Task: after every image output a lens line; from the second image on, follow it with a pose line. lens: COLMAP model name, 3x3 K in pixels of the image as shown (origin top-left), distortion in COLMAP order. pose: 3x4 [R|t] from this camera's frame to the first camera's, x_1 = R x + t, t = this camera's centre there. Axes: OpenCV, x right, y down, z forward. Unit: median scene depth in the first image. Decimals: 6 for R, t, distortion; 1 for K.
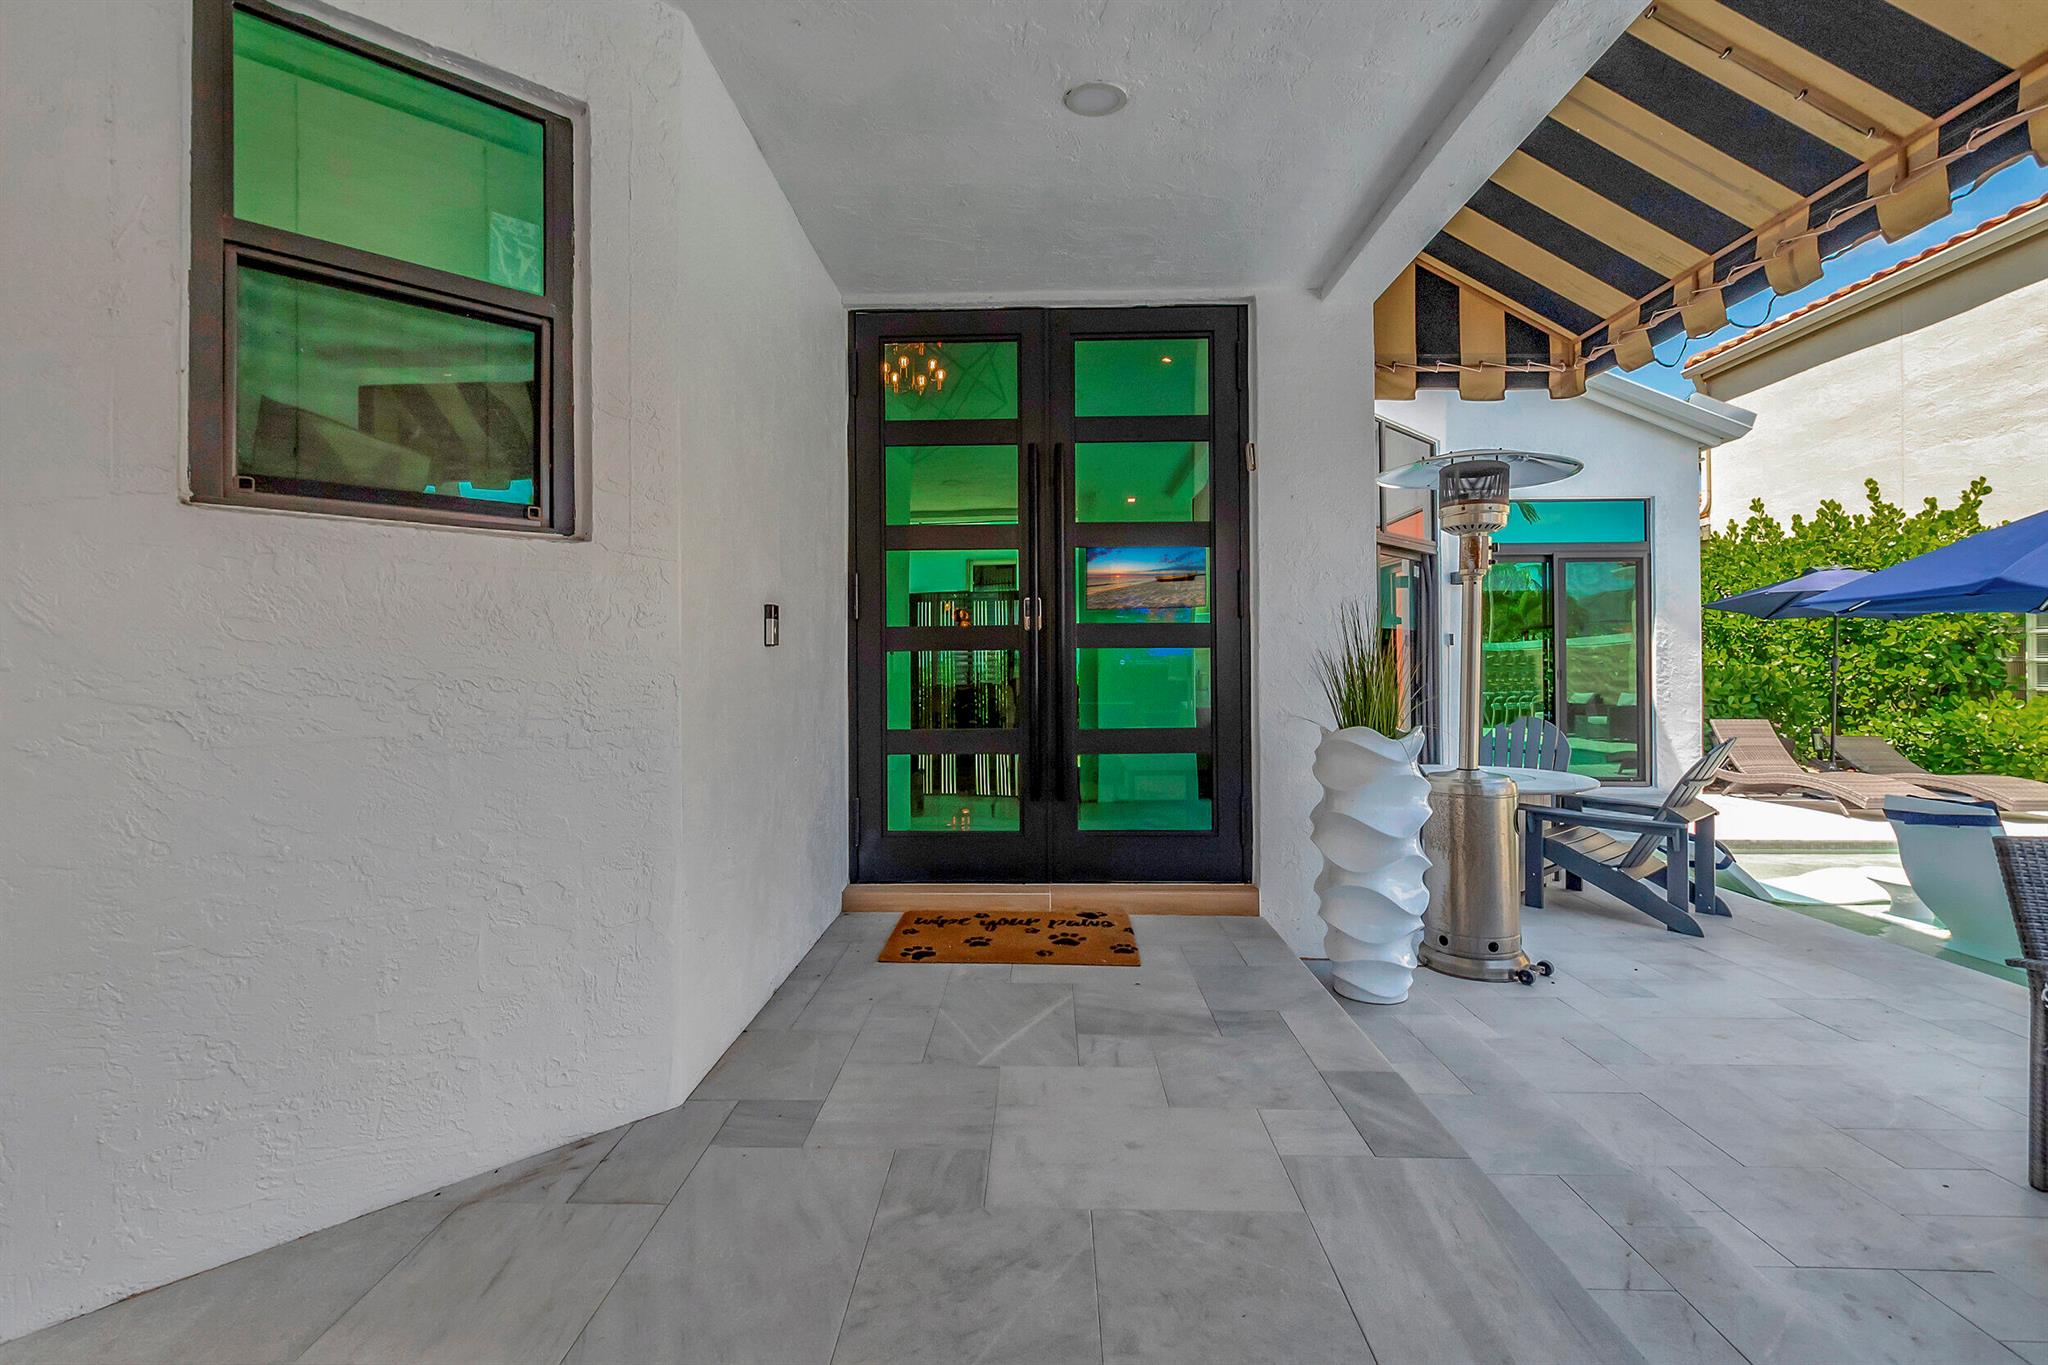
lens RADIAL K [[910.1, 0, 1023.8], [0, 910.1, 667.6], [0, 0, 1]] dist [0.003173, -0.000457]
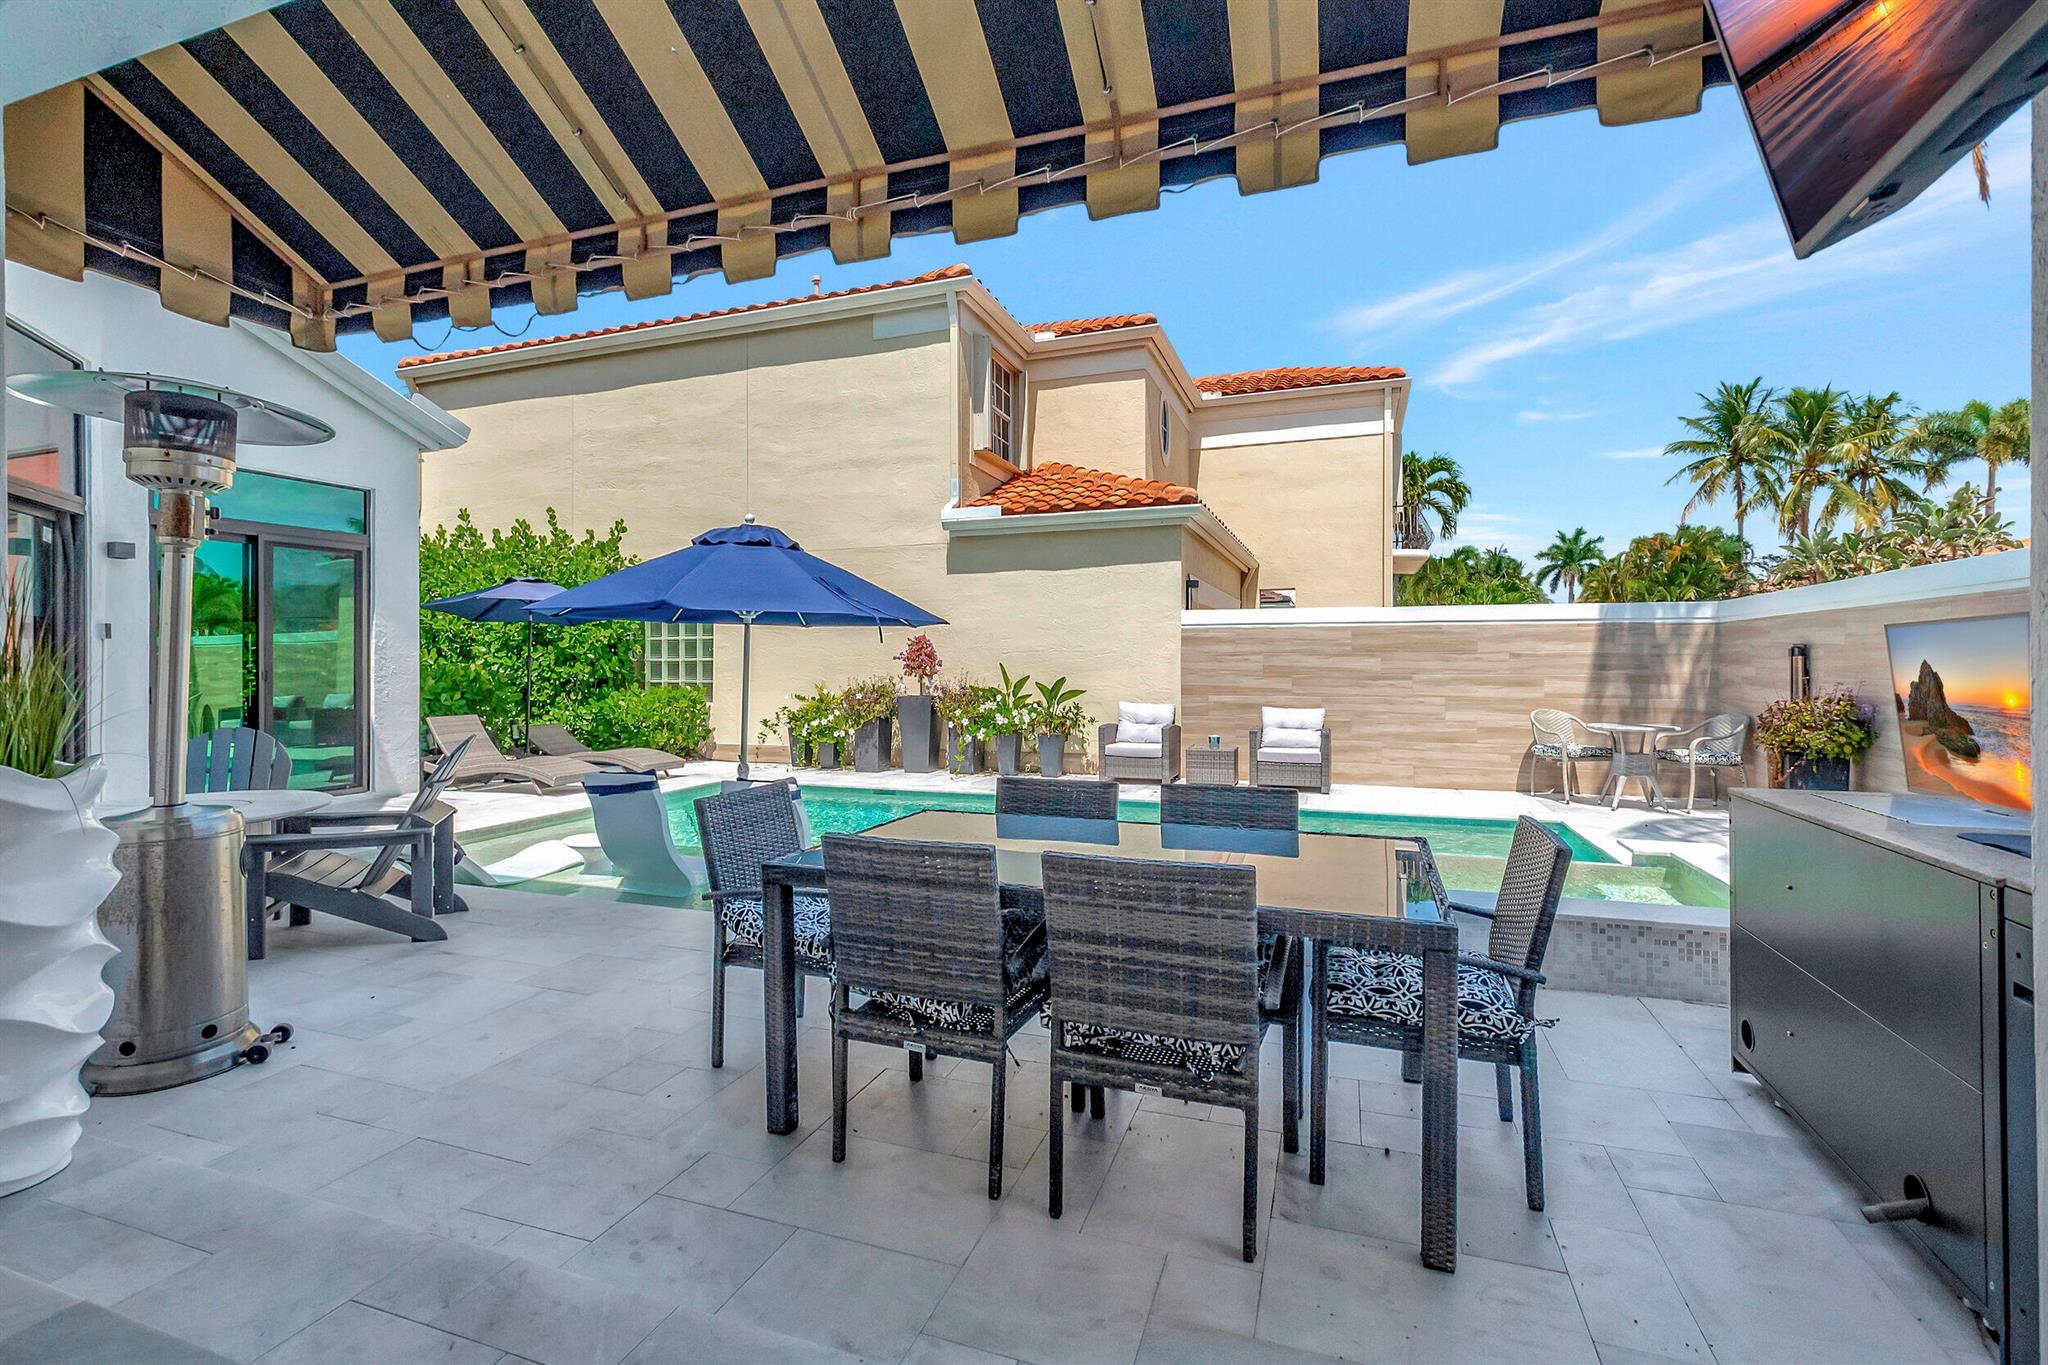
lens RADIAL K [[910.1, 0, 992.5], [0, 910.1, 656.0], [0, 0, 1]] dist [0.003173, -0.000457]
pose [[0.332077, 0.005679, 0.943235, 0.006421], [0.004423, 0.999962, -0.007578, -0.002260], [-0.943242, 0.006689, 0.332039, 0.117073]]
